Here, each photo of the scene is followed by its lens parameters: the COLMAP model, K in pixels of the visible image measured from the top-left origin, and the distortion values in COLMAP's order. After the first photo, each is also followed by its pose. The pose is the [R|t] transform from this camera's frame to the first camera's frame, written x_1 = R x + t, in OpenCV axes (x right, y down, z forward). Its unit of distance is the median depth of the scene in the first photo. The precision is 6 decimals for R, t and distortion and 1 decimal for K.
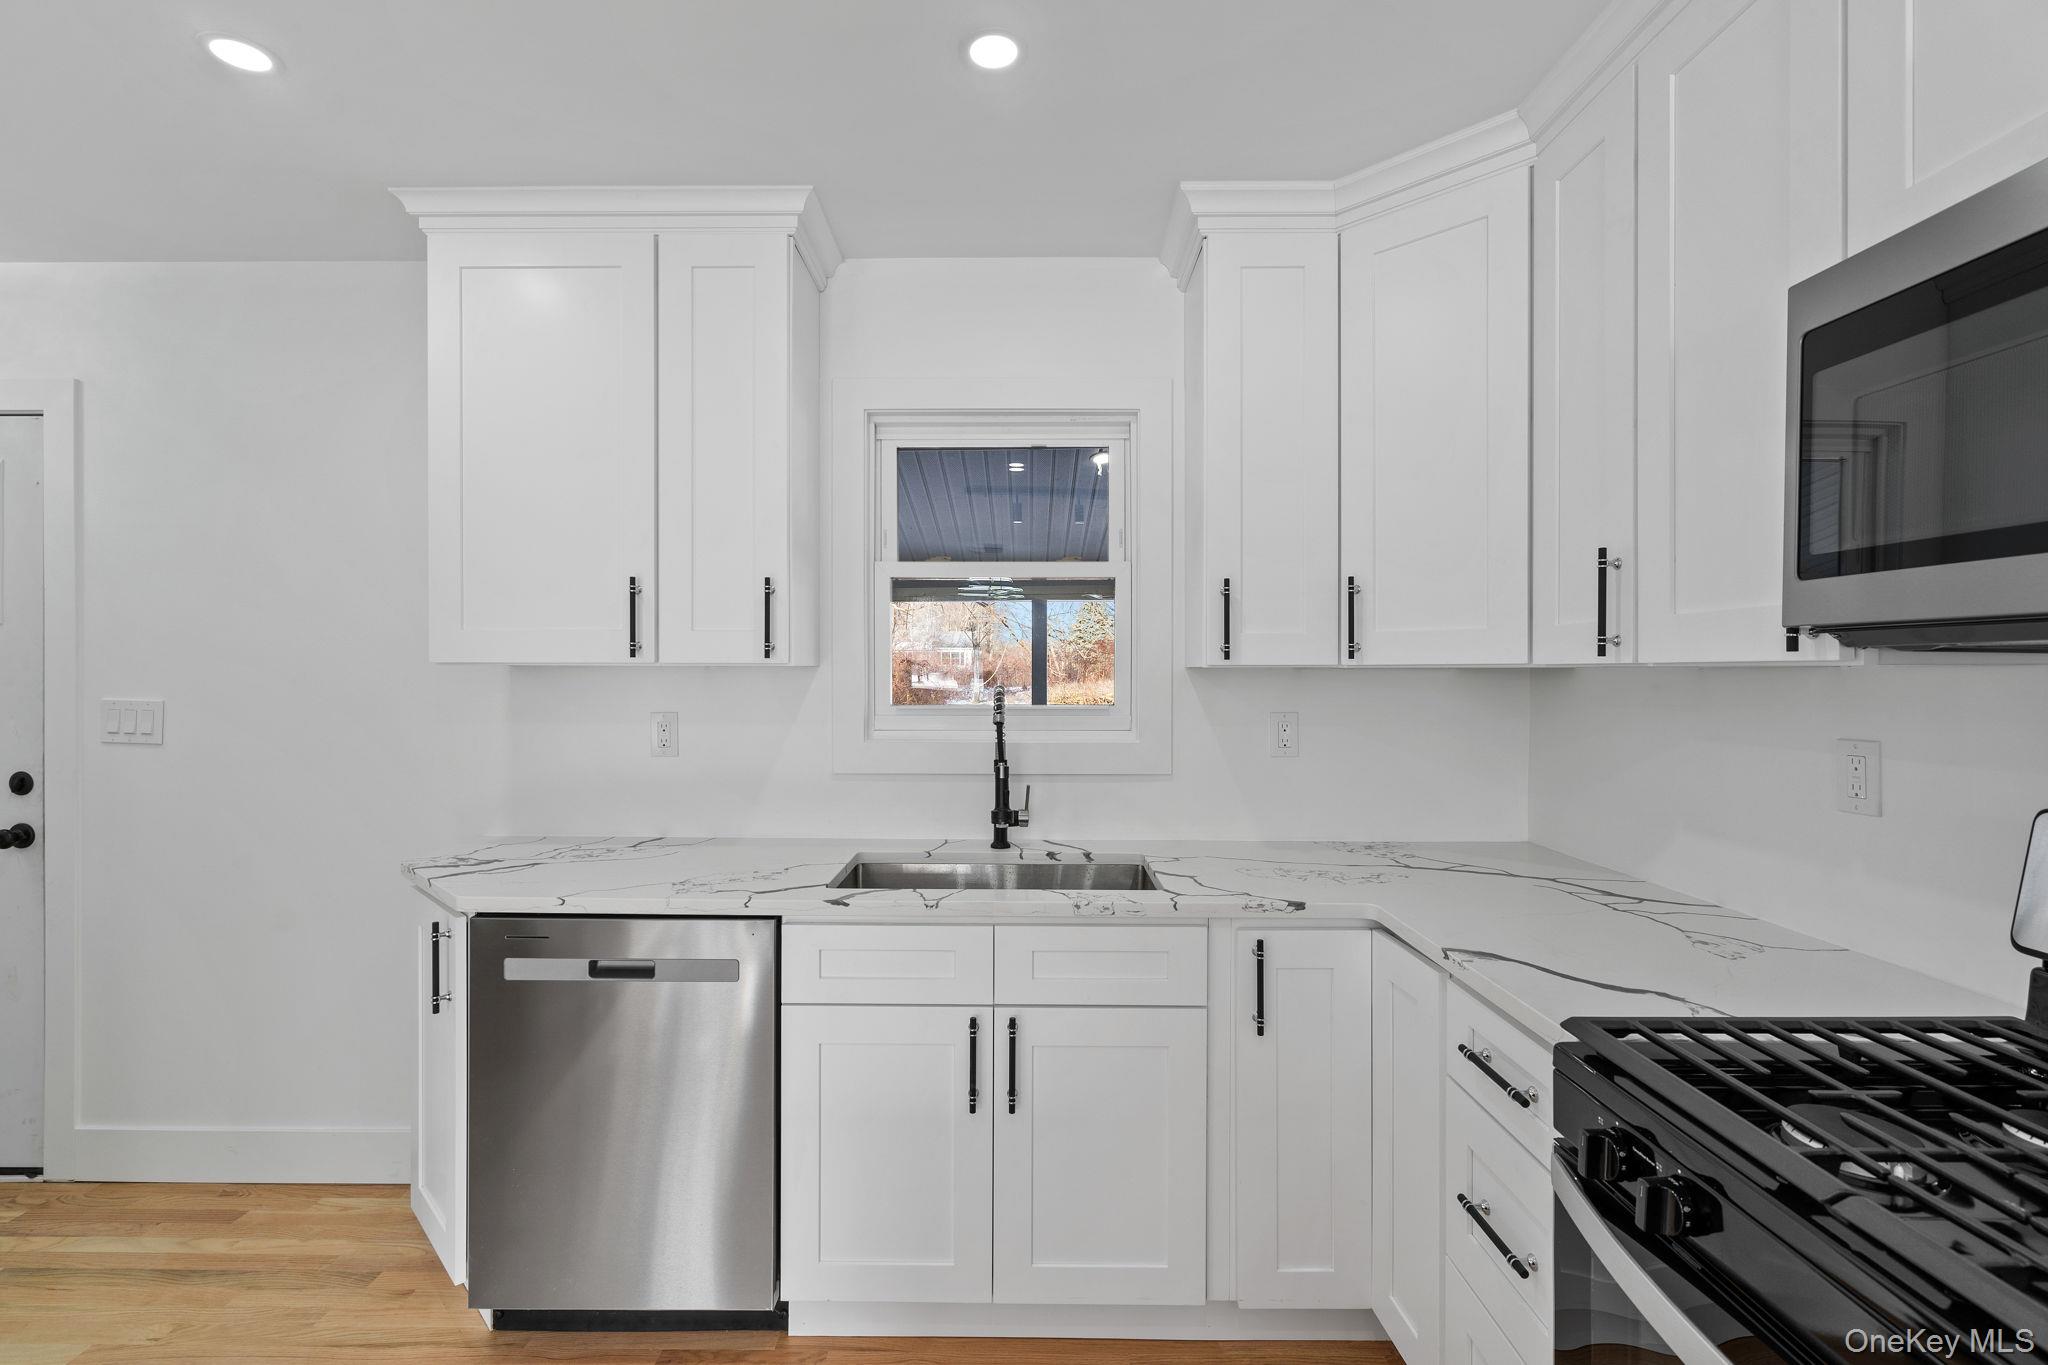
lens RADIAL K [[926.7, 0, 1021.4], [0, 926.7, 676.3], [0, 0, 1]] dist [-0.003820, 0.001007]
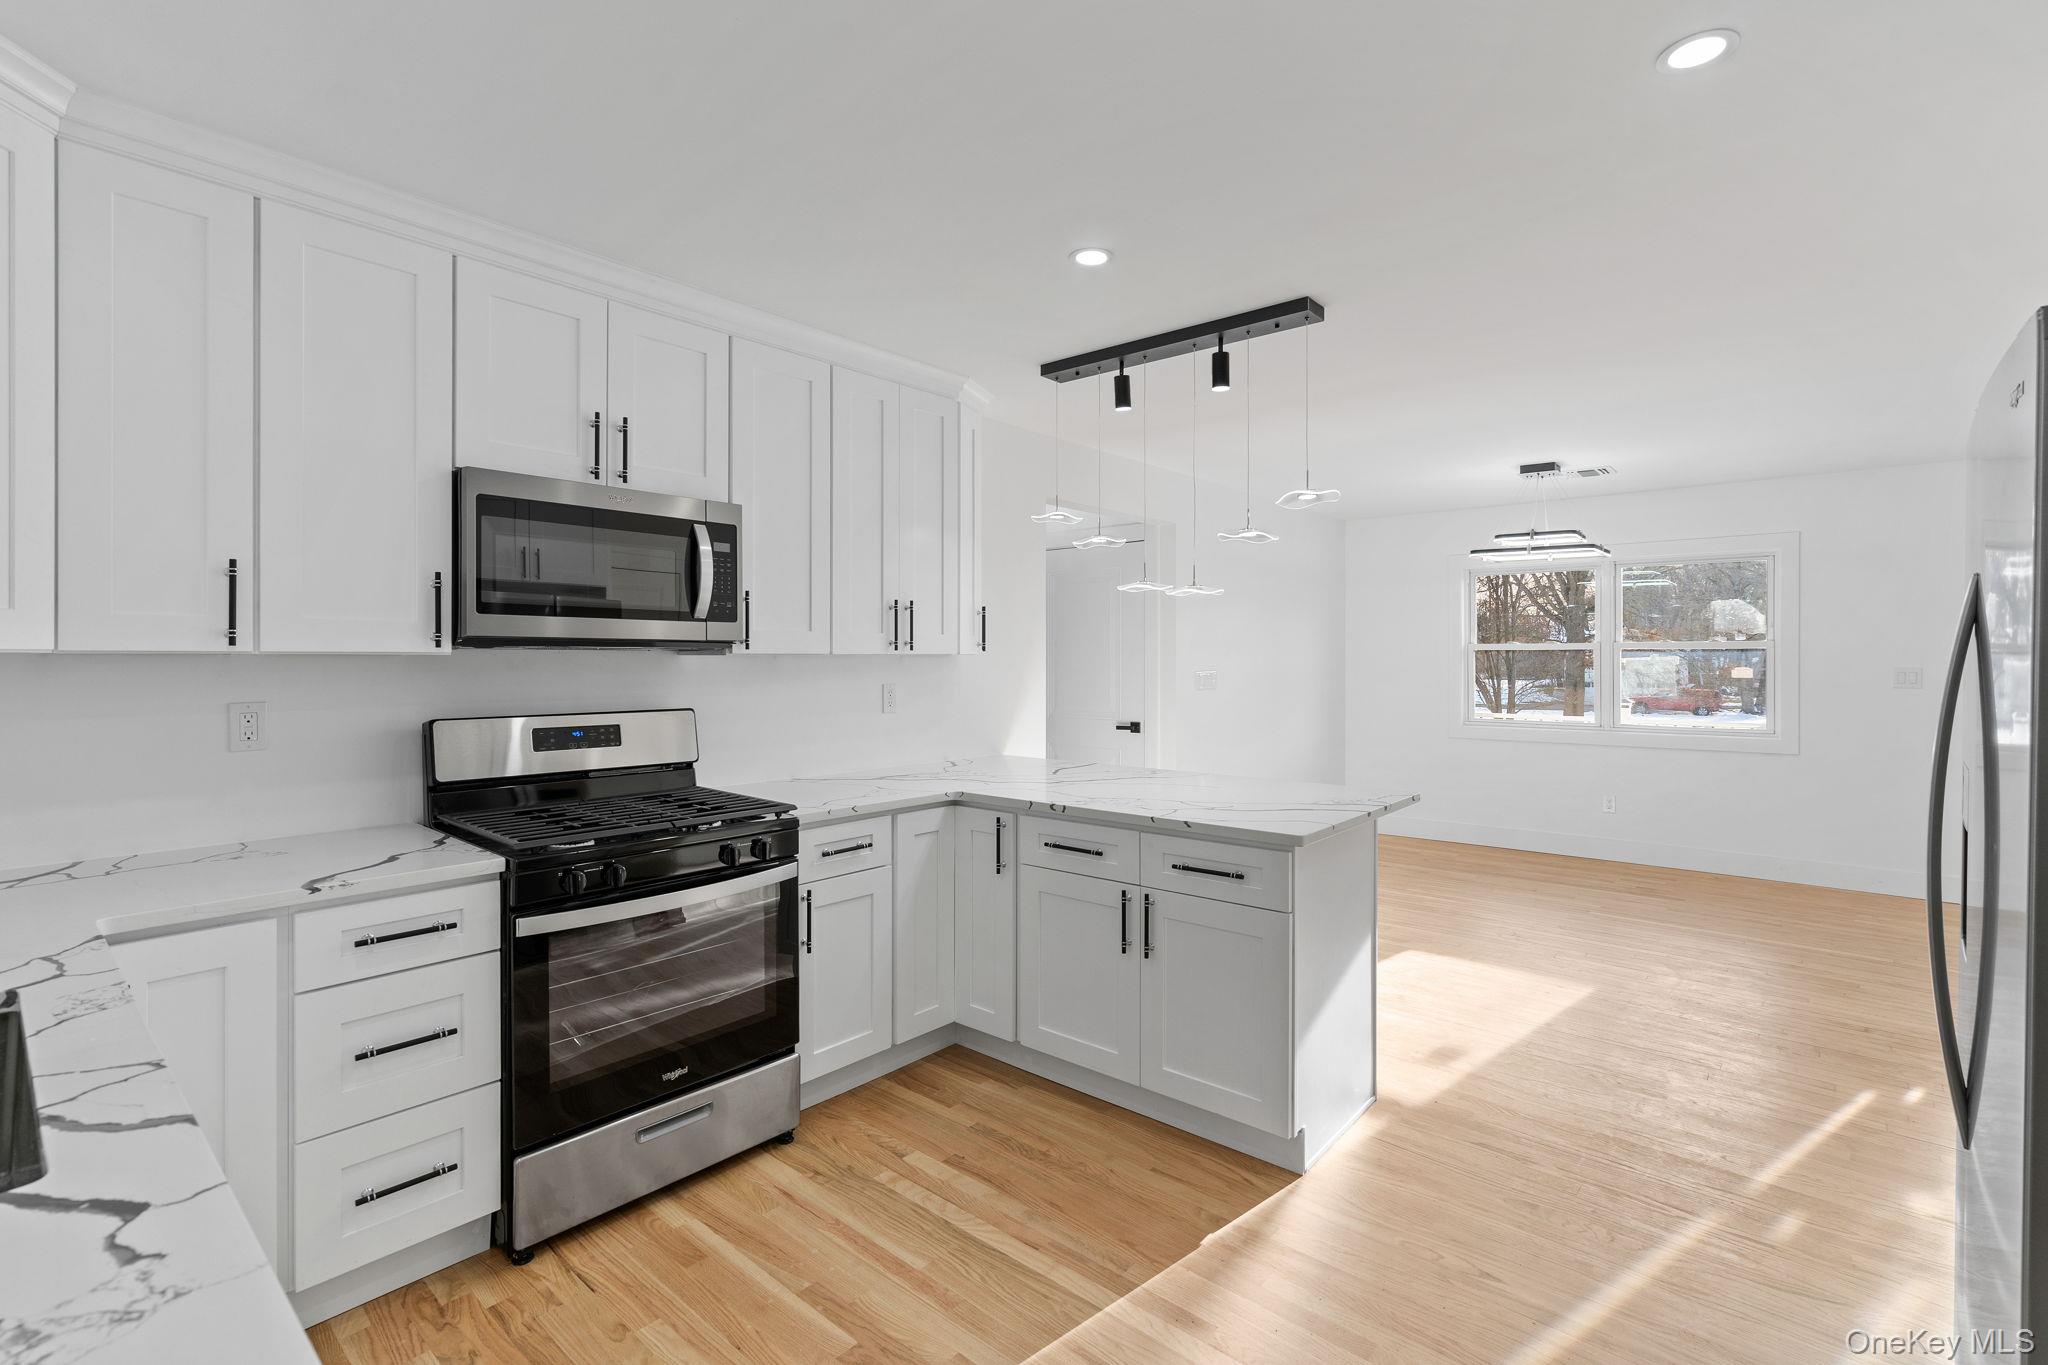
lens RADIAL K [[933.6, 0, 1017.8], [0, 933.6, 652.0], [0, 0, 1]] dist [-0.000120, 0.000543]
pose [[-0.758761, 0.000254, 0.651369, -0.749115], [-0.000816, 0.999999, -0.001340, -0.009134], [-0.651368, -0.001548, -0.758760, 0.946534]]
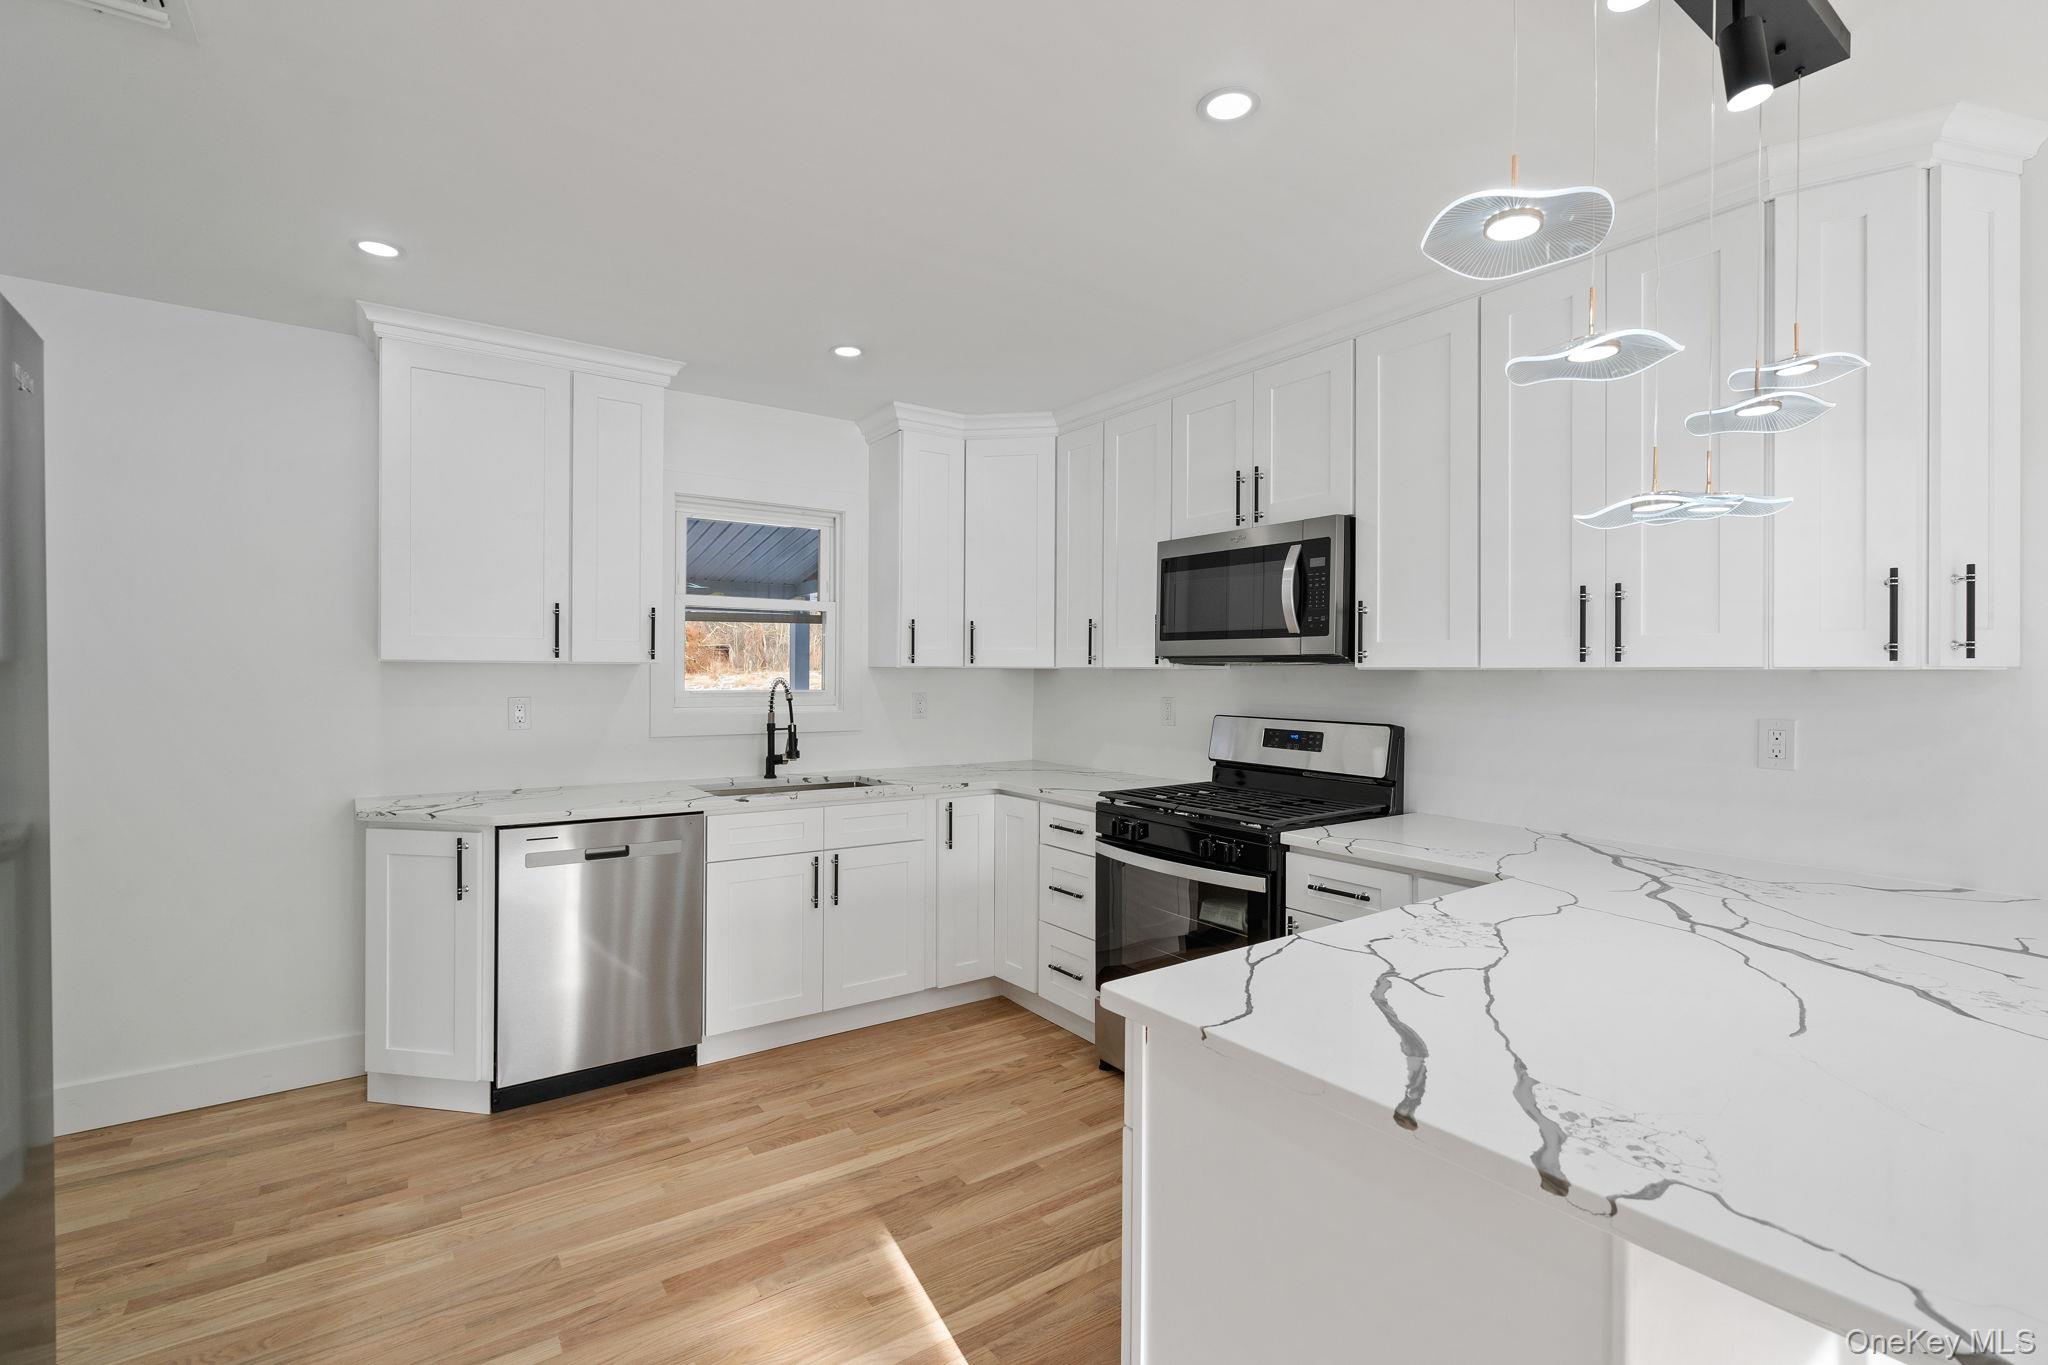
lens RADIAL K [[926.7, 0, 1021.4], [0, 926.7, 676.3], [0, 0, 1]] dist [-0.003820, 0.001007]
pose [[0.812774, 0.001000, 0.582579, -0.680130], [-0.003249, 0.999991, 0.002817, 0.002402], [-0.582571, -0.004183, 0.812769, -0.629684]]
